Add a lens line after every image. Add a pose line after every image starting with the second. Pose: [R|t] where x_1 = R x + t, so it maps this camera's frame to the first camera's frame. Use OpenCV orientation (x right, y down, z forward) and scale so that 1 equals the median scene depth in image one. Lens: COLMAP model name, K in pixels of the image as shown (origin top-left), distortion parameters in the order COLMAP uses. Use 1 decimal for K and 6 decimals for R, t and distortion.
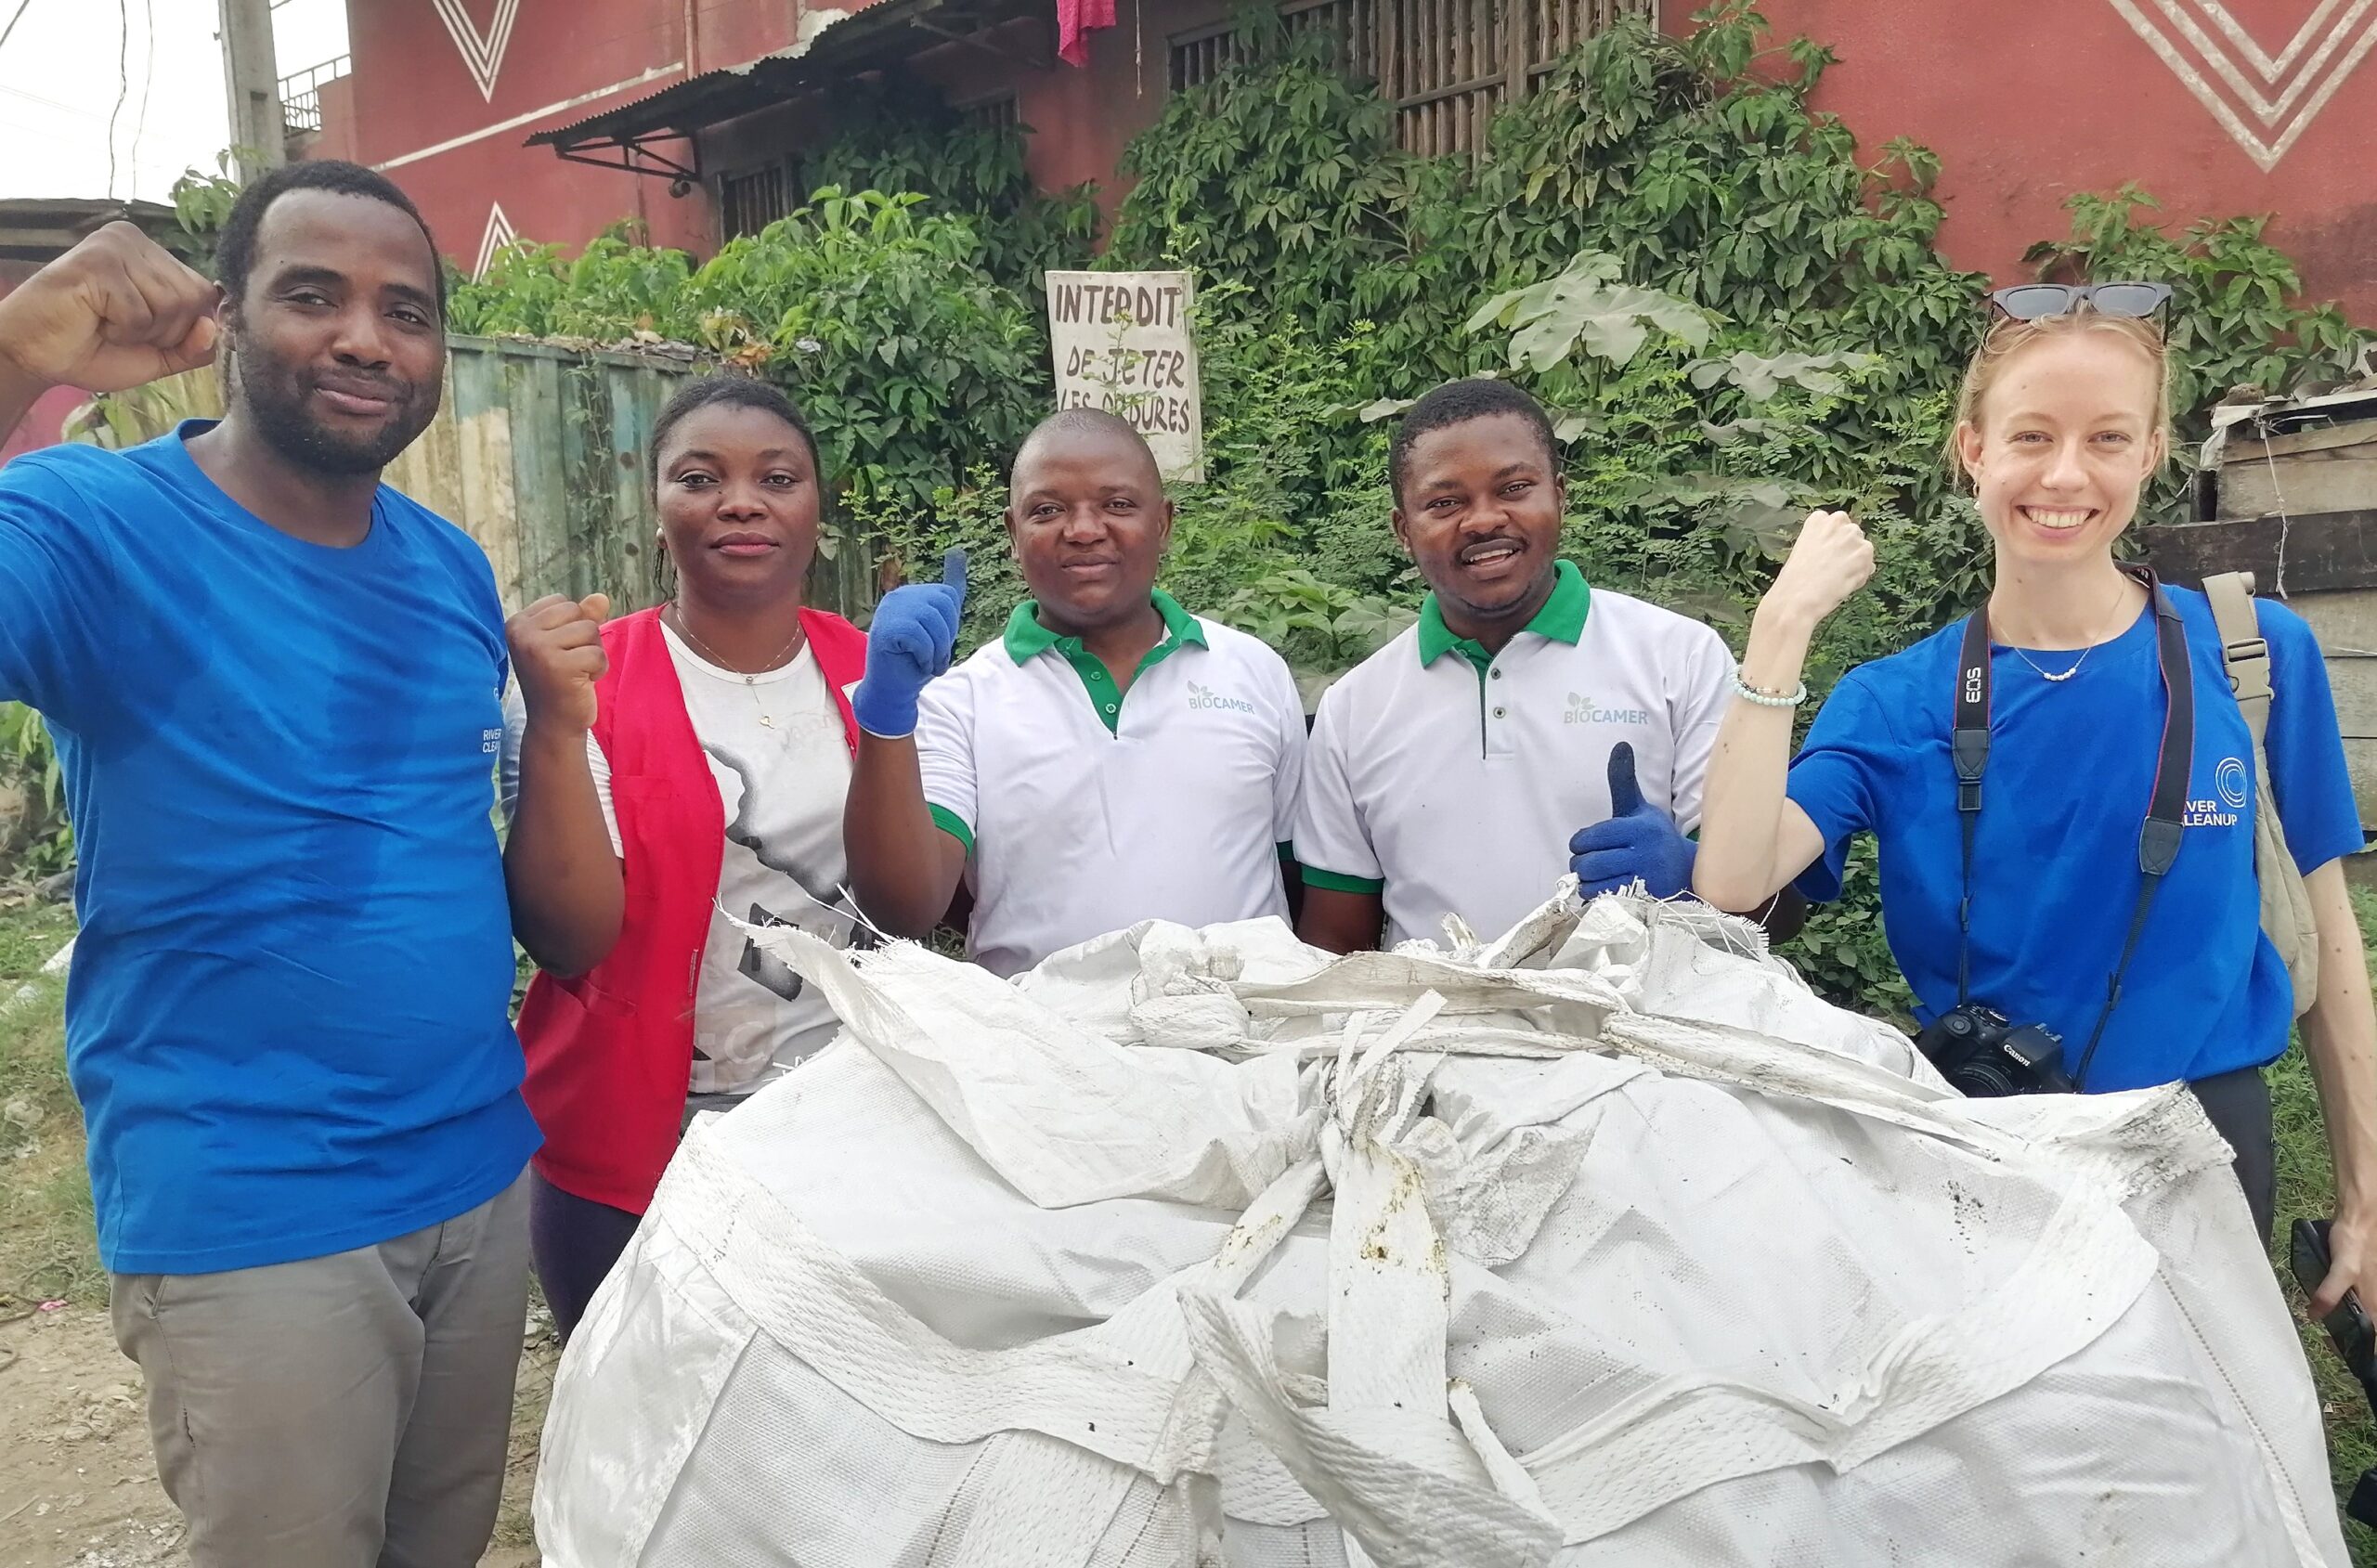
lens RADIAL K [[1912.9, 0, 1227.4], [0, 1912.9, 915.4], [0, 0, 1]] dist [0.072111, -0.092920]
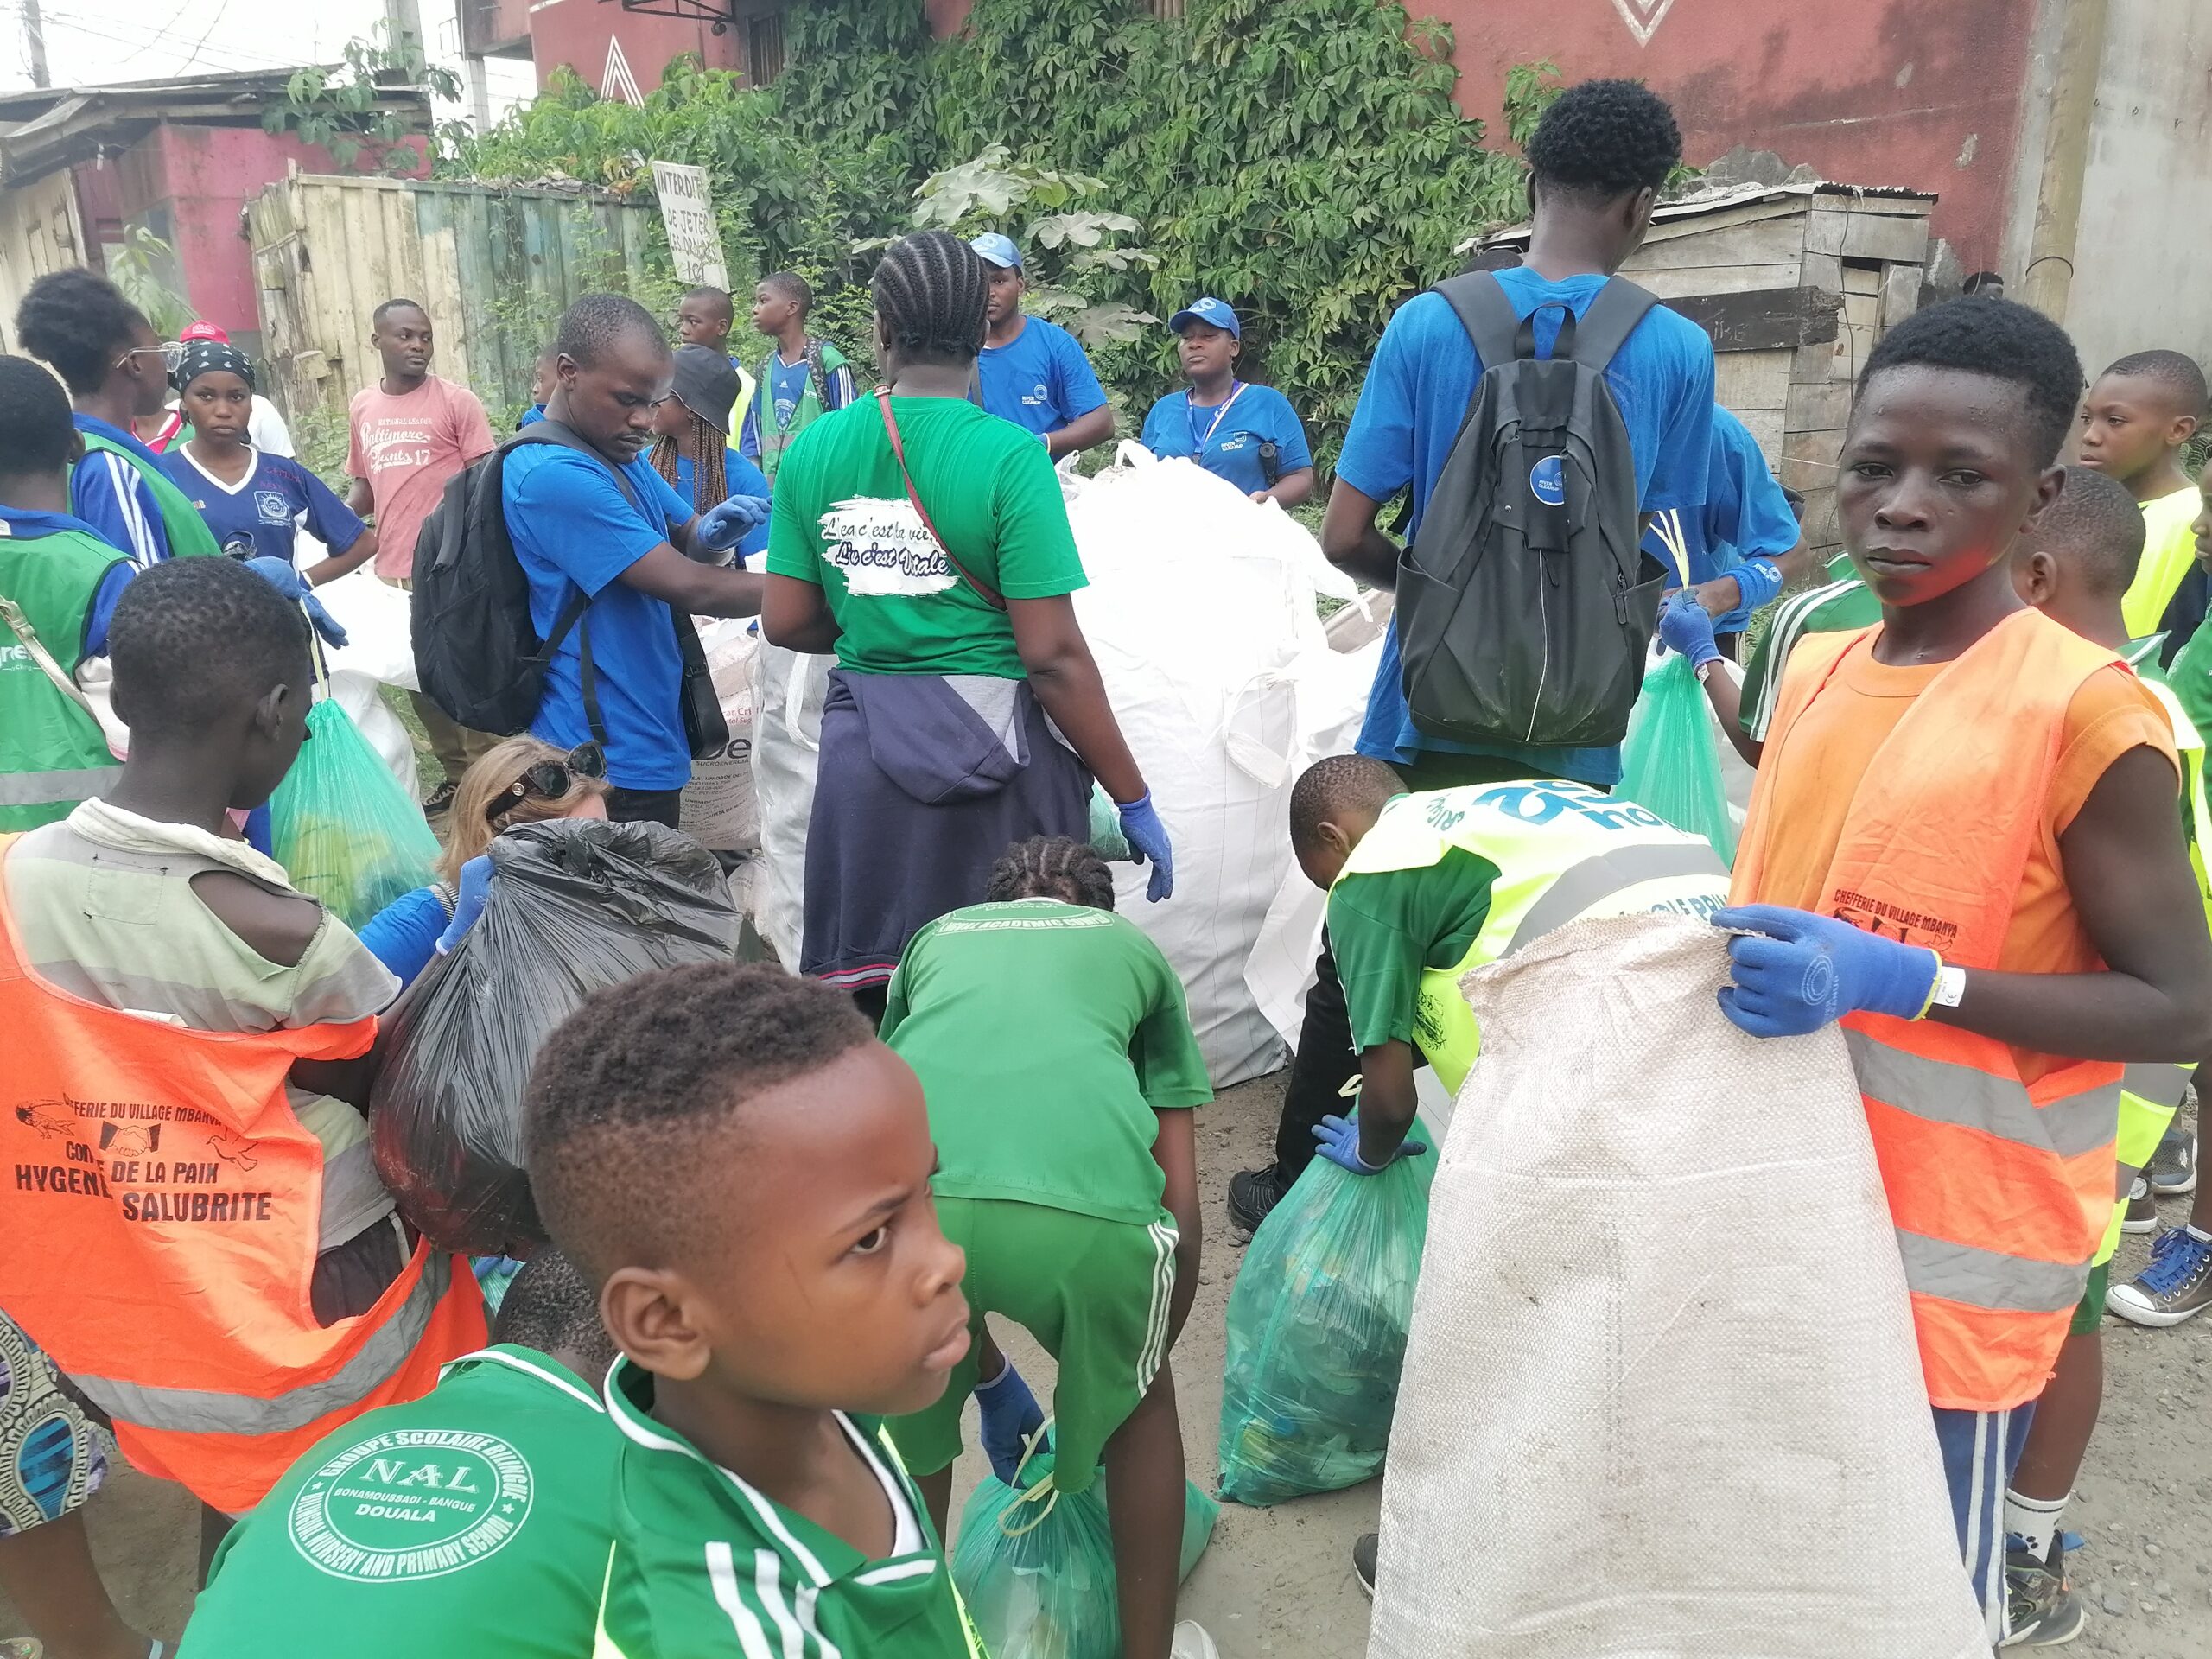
lens RADIAL K [[1702.0, 0, 1124.4], [0, 1702.0, 845.5], [0, 0, 1]] dist [0.050418, -0.061709]
pose [[0.984640, 0.059134, -0.164281, 0.395782], [-0.038245, 0.991098, 0.127522, 0.035697], [0.170359, -0.119280, 0.978136, -0.316092]]
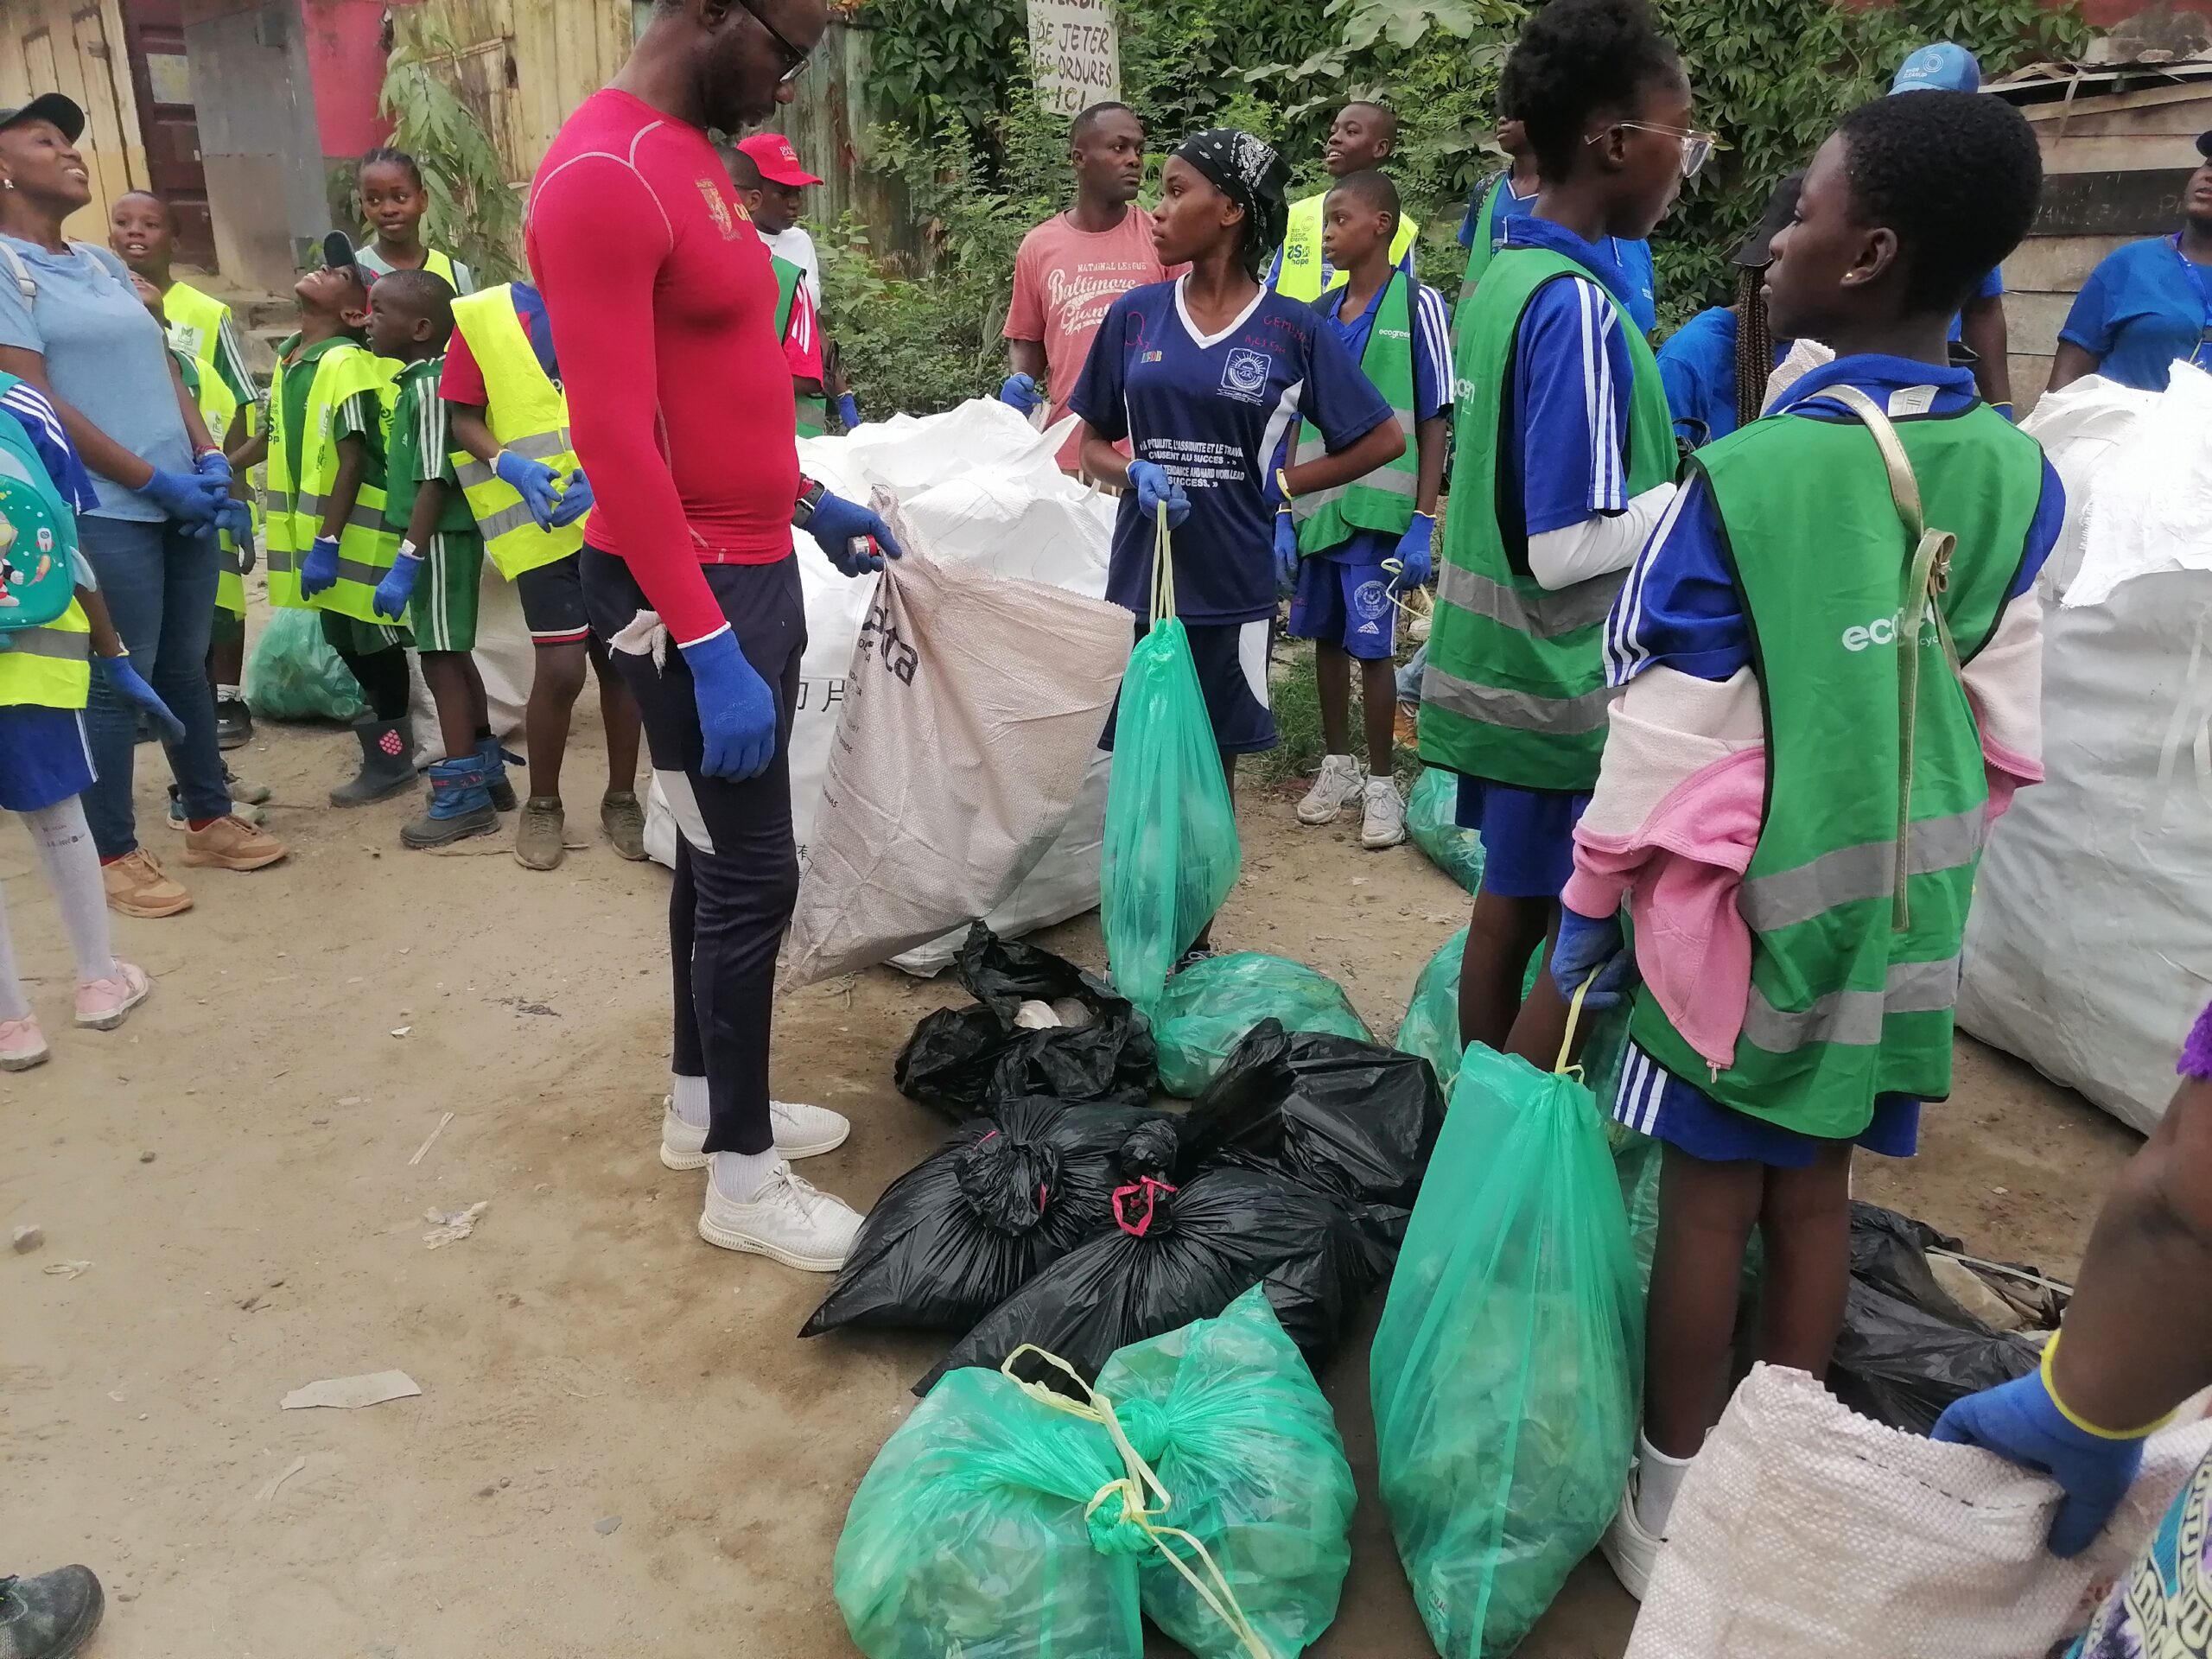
lens RADIAL K [[1702.0, 0, 1114.8], [0, 1702.0, 833.3], [0, 0, 1]] dist [0.050418, -0.061709]
pose [[0.991519, 0.080261, -0.102216, 0.102214], [-0.060269, 0.980792, 0.185510, 0.039292], [0.115142, -0.177776, 0.977312, -0.234938]]
